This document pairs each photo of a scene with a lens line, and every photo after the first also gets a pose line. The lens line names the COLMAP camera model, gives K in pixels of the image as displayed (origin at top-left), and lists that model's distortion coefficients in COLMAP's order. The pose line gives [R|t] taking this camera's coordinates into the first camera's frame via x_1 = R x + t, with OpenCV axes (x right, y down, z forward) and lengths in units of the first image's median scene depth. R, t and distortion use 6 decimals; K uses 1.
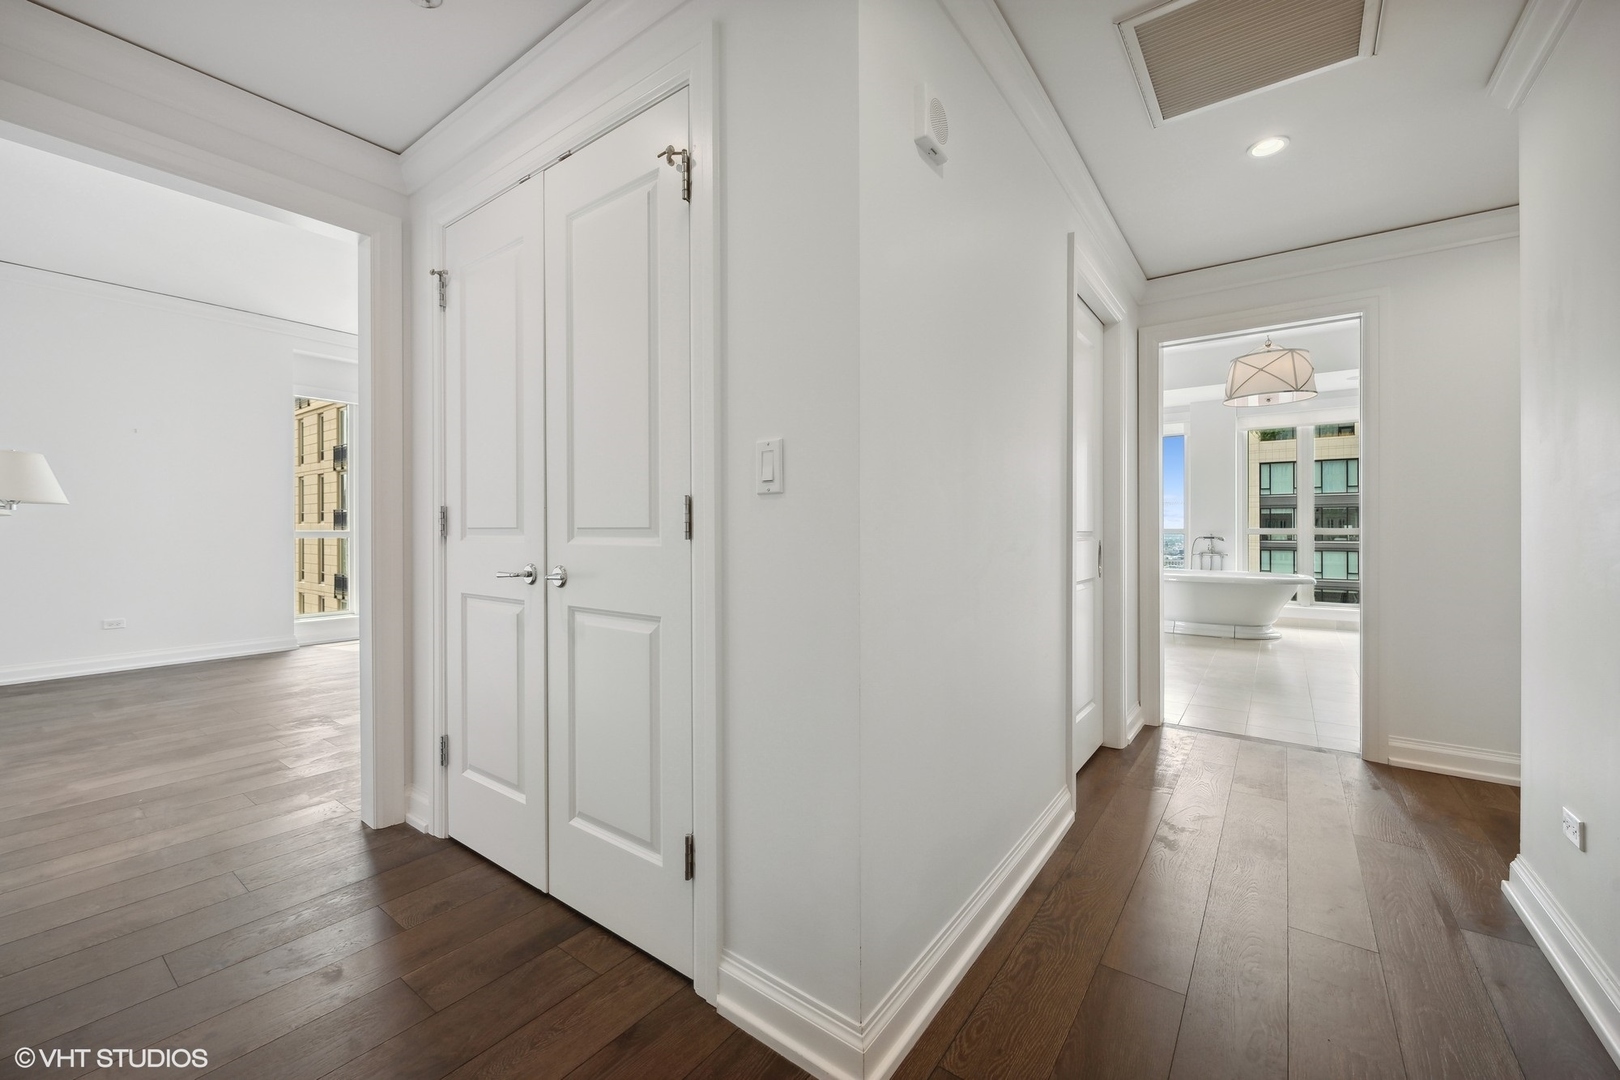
lens RADIAL K [[639.8, 0, 802.8], [0, 639.8, 534.7], [0, 0, 1]] dist [-0.006342, 0.001135]
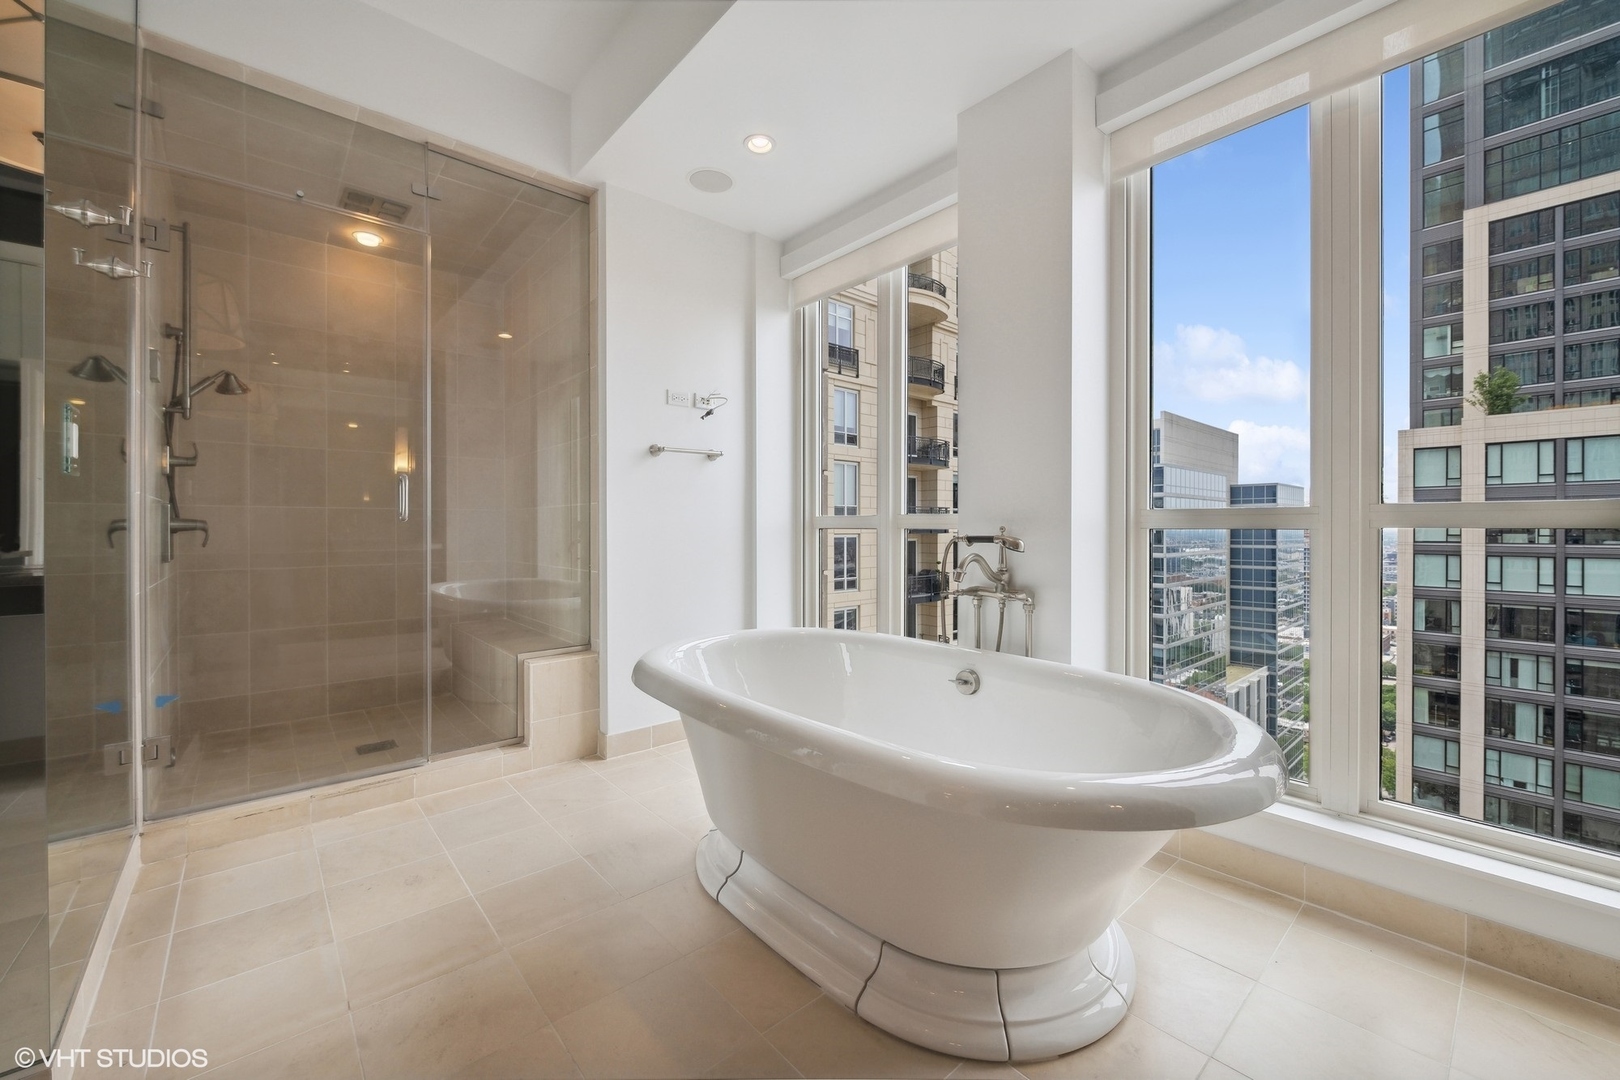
lens RADIAL K [[639.8, 0, 814.1], [0, 639.8, 532.8], [0, 0, 1]] dist [-0.006342, 0.001135]
pose [[0.979794, 0.002365, -0.199997, 0.609294], [-0.002948, 0.999992, -0.002621, 0.002733], [0.199989, 0.003157, 0.979793, 0.684976]]
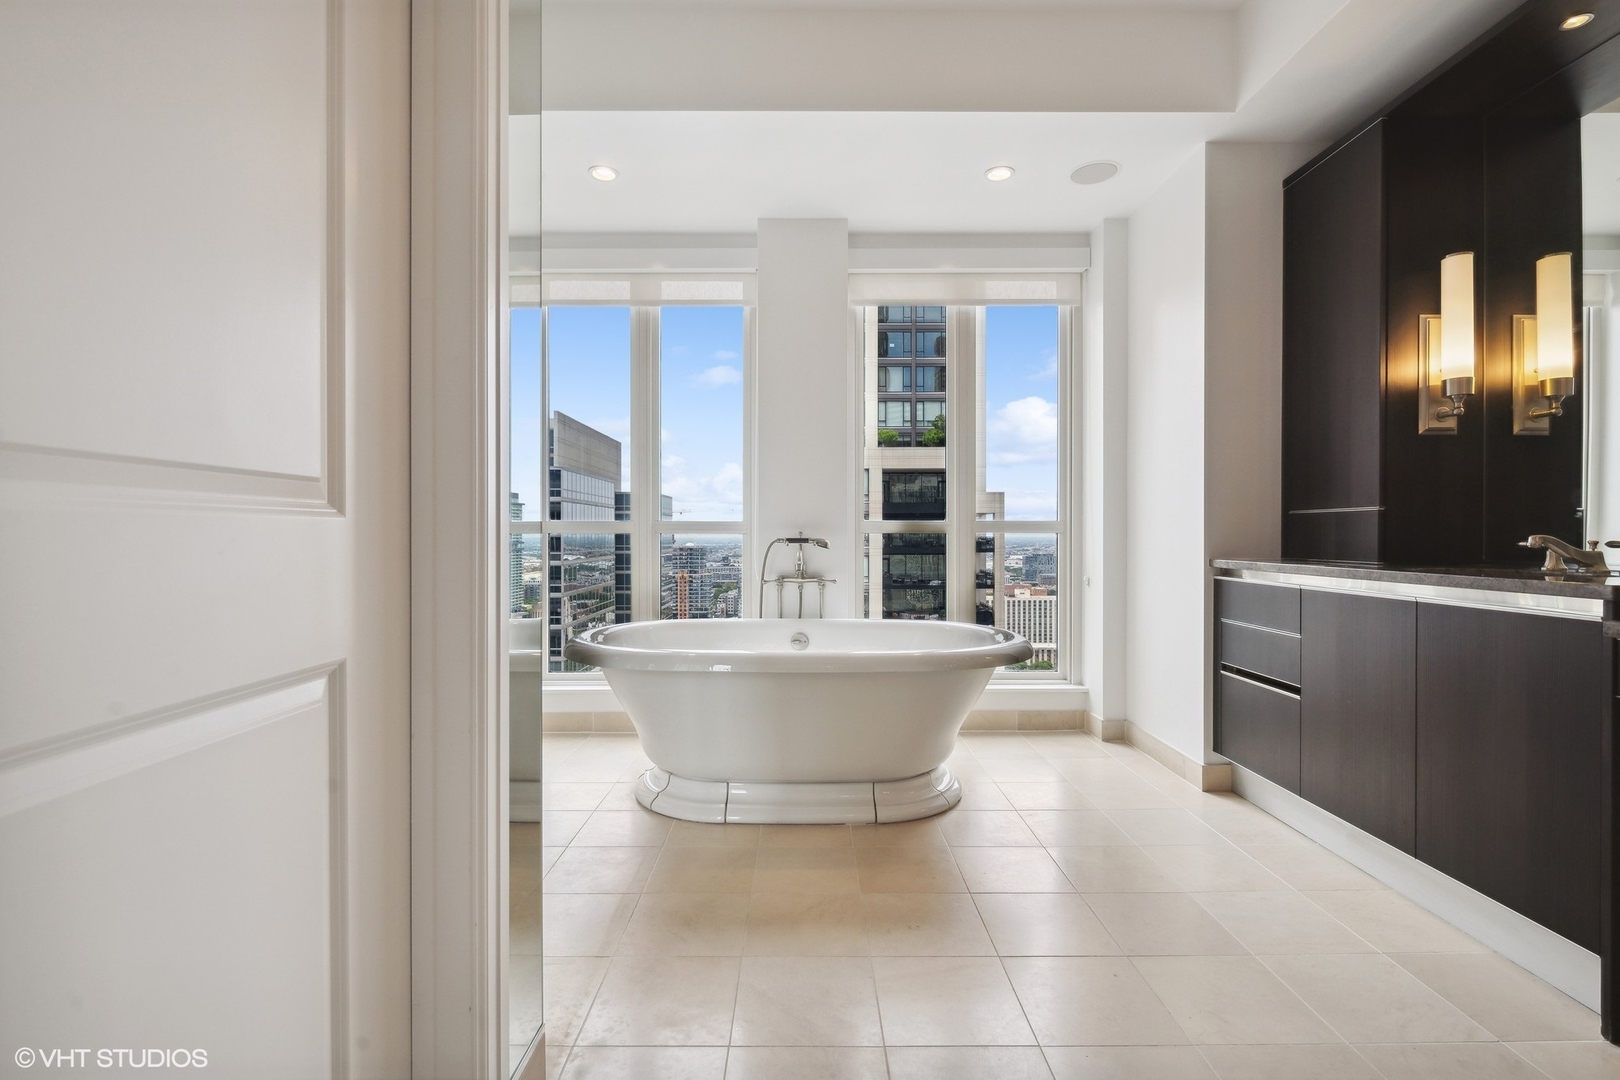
lens RADIAL K [[737.2, 0, 809.1], [0, 737.2, 537.8], [0, 0, 1]] dist [-0.000599, -0.000019]
pose [[0.795858, 0.001120, 0.605482, 0.347787], [0.002677, 0.999982, -0.005368, 0.005502], [-0.605477, 0.005893, 0.795841, 0.605688]]
